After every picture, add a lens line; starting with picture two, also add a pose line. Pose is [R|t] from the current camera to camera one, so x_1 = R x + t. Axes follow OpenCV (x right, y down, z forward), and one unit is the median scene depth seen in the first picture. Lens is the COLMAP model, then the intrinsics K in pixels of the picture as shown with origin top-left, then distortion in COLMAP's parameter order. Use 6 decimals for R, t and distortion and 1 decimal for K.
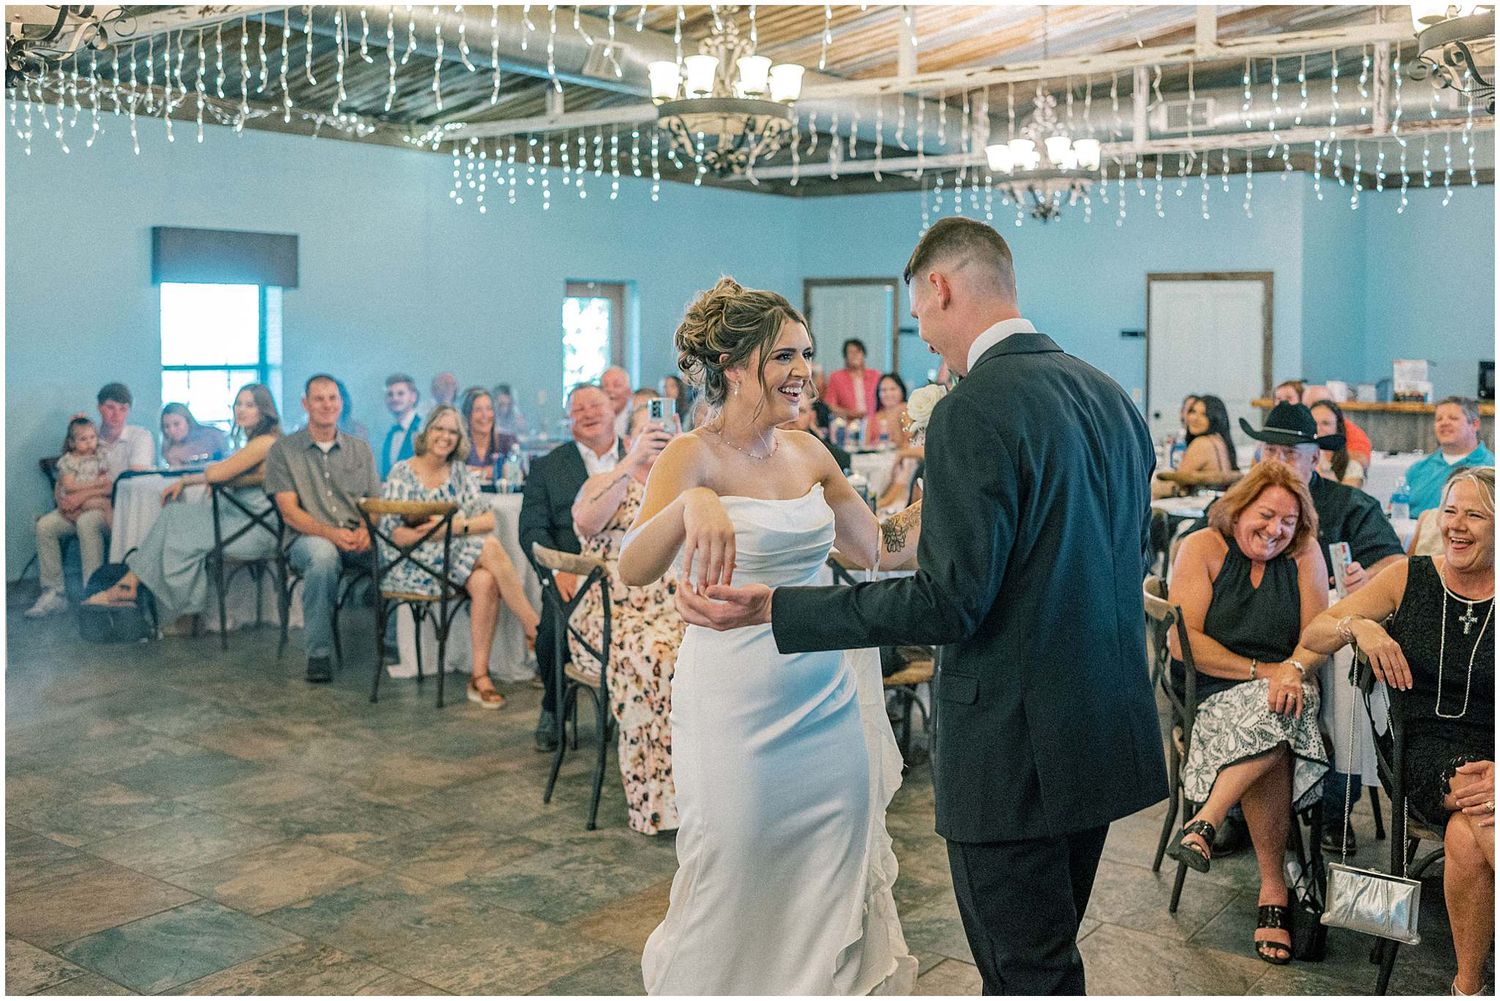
lens RADIAL K [[1789.2, 0, 749.6], [0, 1789.2, 505.8], [0, 0, 1]] dist [-0.000309, 0.000000]
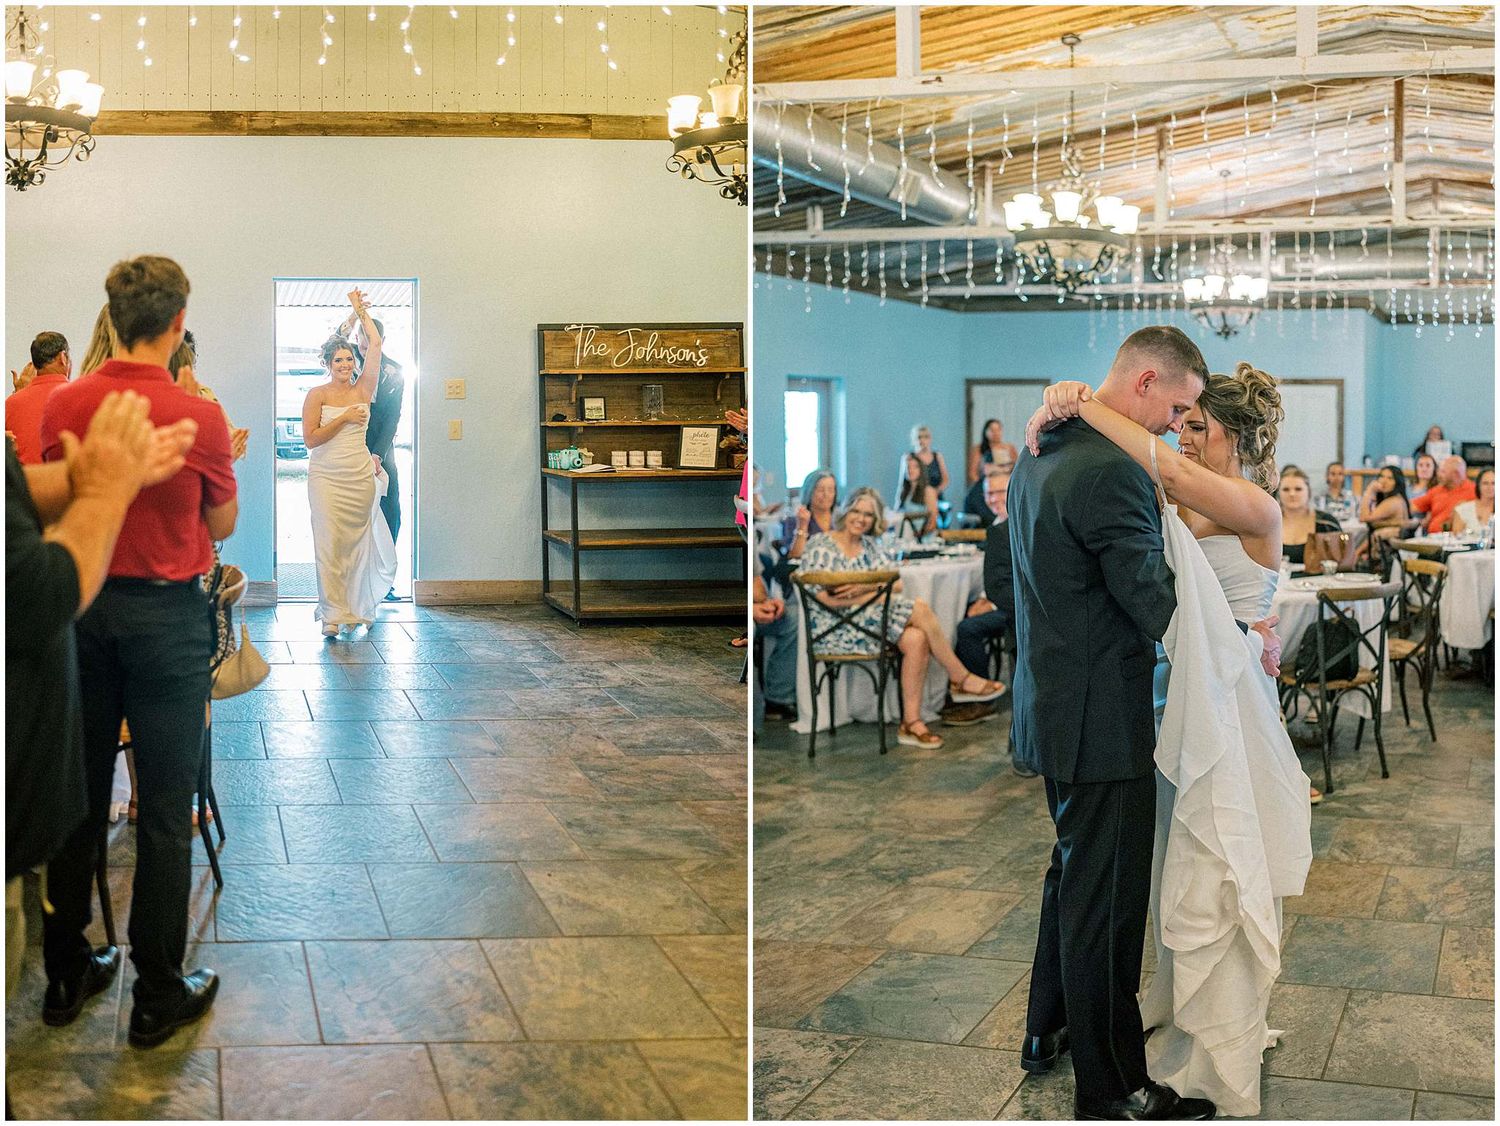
lens RADIAL K [[1513.7, 0, 749.3], [0, 1513.7, 553.8], [0, 0, 1]] dist [0.000593, 0.000000]
pose [[0.847204, -0.040292, 0.529738, -0.738782], [0.052614, 0.998581, -0.008193, -0.008261], [-0.528656, 0.034813, 0.848122, 0.238771]]
